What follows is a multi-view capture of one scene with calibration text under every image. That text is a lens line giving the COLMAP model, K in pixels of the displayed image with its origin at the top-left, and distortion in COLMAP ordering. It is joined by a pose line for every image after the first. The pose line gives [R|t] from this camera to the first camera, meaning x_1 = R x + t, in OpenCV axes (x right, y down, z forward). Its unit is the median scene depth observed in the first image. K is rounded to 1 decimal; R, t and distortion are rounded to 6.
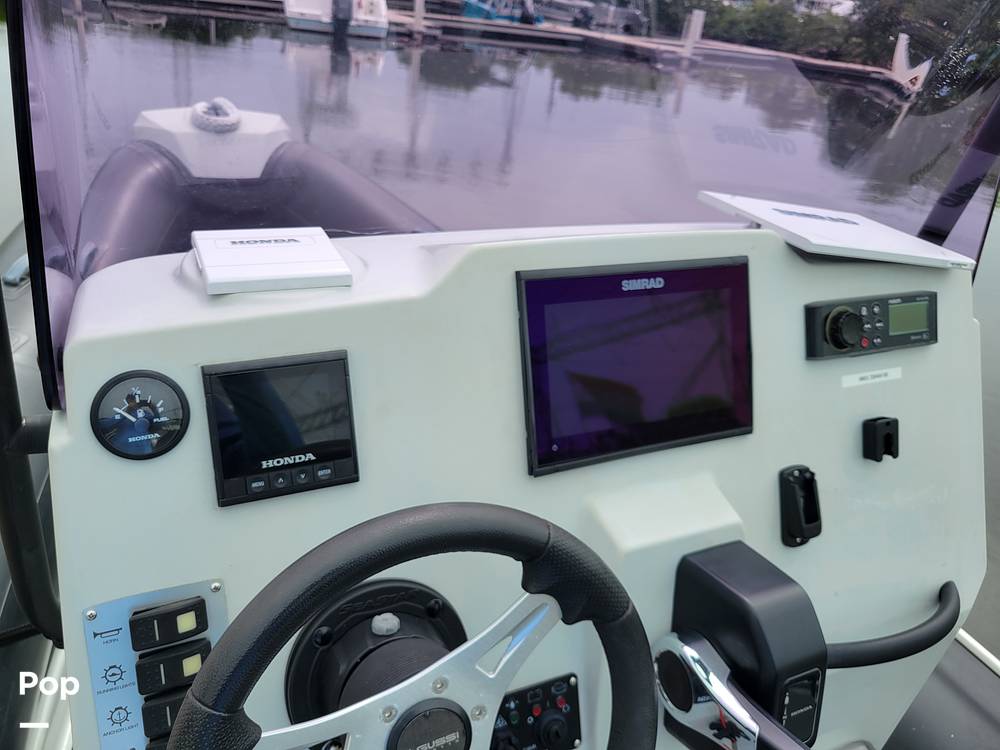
lens RADIAL K [[779.5, 0, 498.7], [0, 779.5, 367.8], [0, 0, 1]] dist [0.028664, -0.001404]
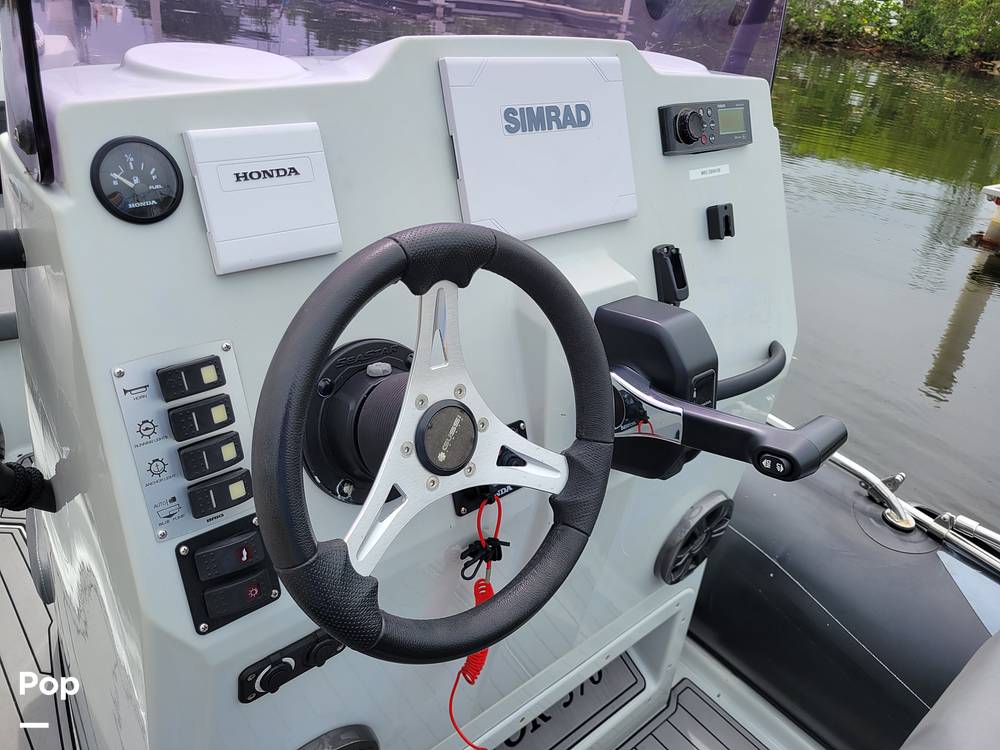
lens RADIAL K [[766.1, 0, 495.5], [0, 766.1, 366.4], [0, 0, 1]] dist [0.035529, -0.002305]
pose [[0.960513, -0.135641, 0.242934, -0.185841], [0.120246, 0.989739, 0.077186, 0.189073], [-0.250911, -0.044927, 0.966967, -0.092641]]
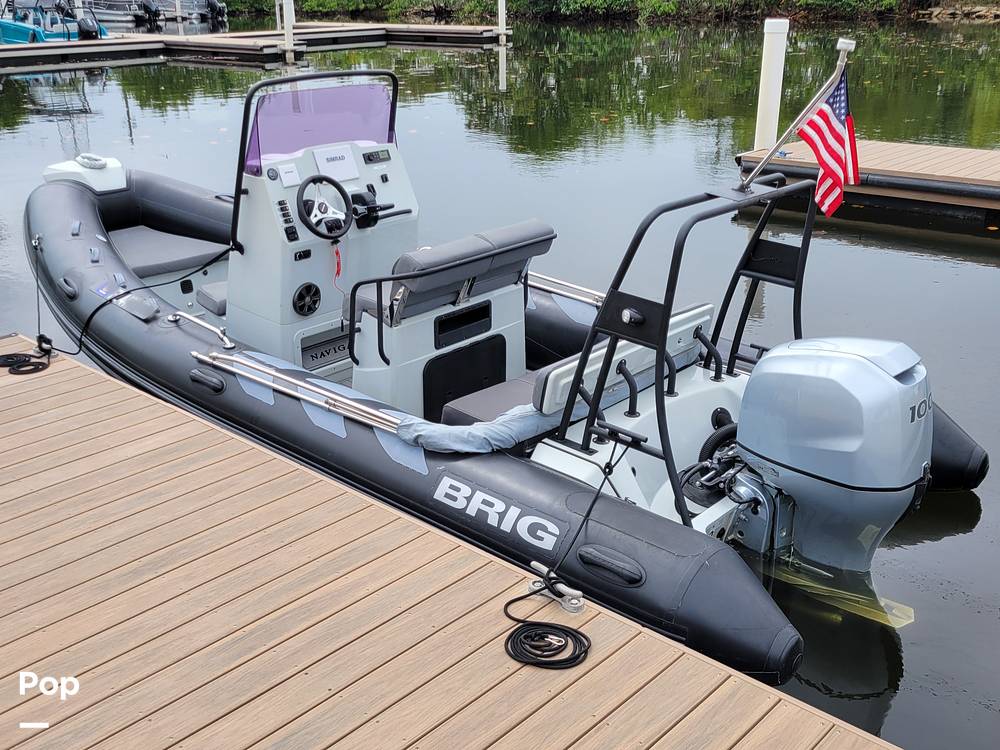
lens RADIAL K [[1055.6, 0, 495.1], [0, 1055.6, 379.6], [0, 0, 1]] dist [0.064586, 0.012606]
pose [[0.907640, -0.248545, 0.338254, -1.605188], [0.275601, 0.960684, -0.033624, 1.879831], [-0.316598, 0.123741, 0.940454, -5.863264]]
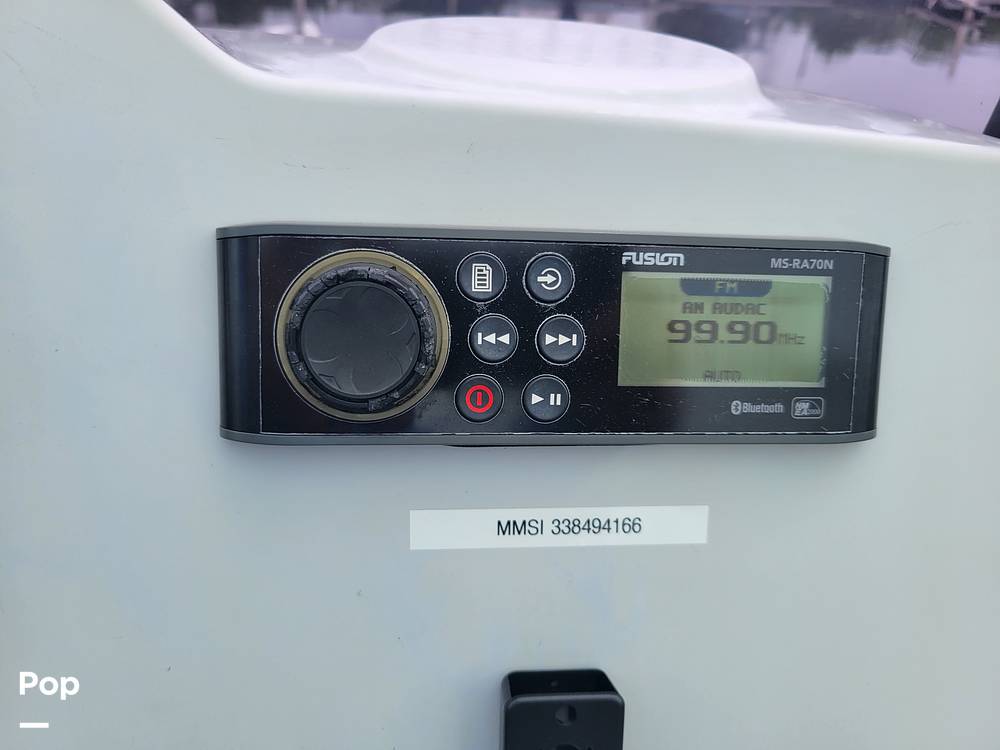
lens RADIAL K [[838.9, 0, 501.6], [0, 838.9, 375.0], [0, 0, 1]] dist [-0.001548, -0.002015]
pose [[0.945808, 0.132661, -0.296391, 0.567916], [-0.123716, 0.991116, 0.048826, -0.056394], [0.300235, -0.009512, 0.953818, 0.753230]]
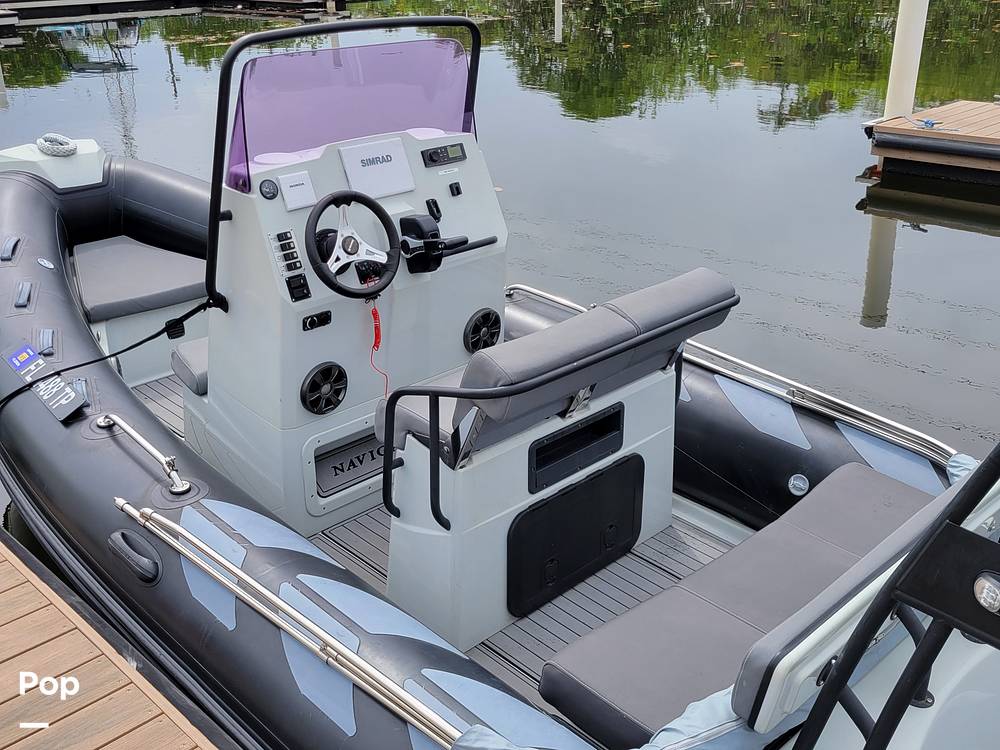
lens RADIAL K [[1050.1, 0, 498.7], [0, 1050.1, 369.2], [0, 0, 1]] dist [0.044653, -0.025652]
pose [[0.936861, -0.232933, 0.260832, -0.685847], [0.246495, 0.968936, -0.020069, 0.991791], [-0.248055, 0.083096, 0.965176, -3.338505]]
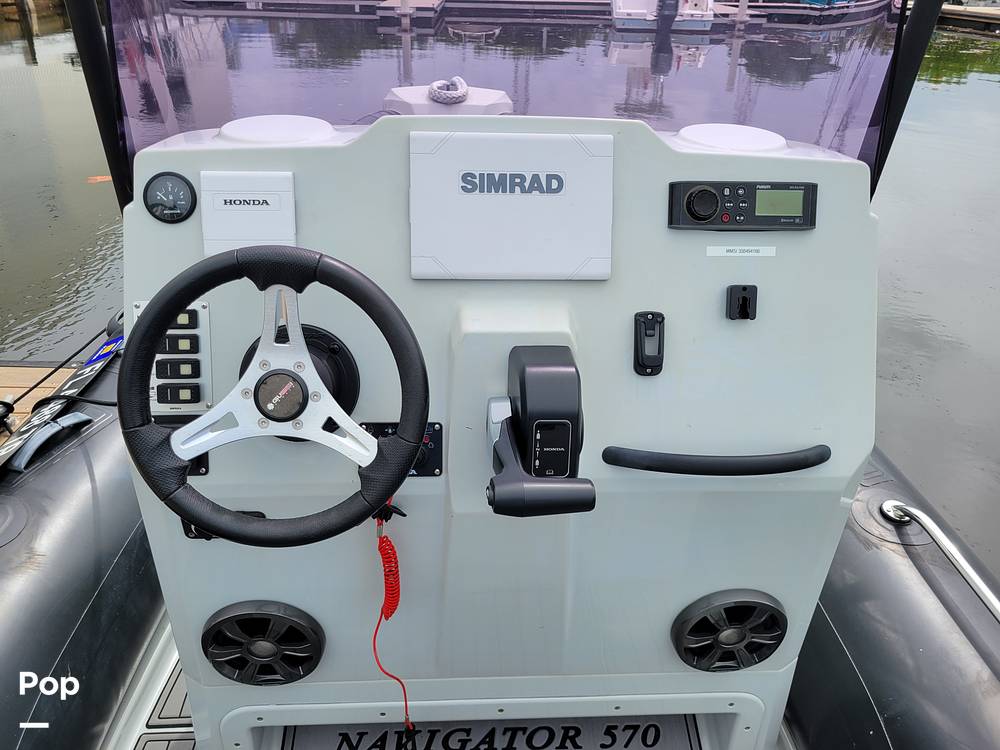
lens RADIAL K [[774.5, 0, 495.3], [0, 774.5, 377.1], [0, 0, 1]] dist [0.030451, 0.001829]
pose [[0.926239, 0.114619, -0.359088, 0.610883], [-0.109084, 0.993391, 0.035713, 0.213971], [0.360809, 0.006092, 0.932620, -0.261474]]
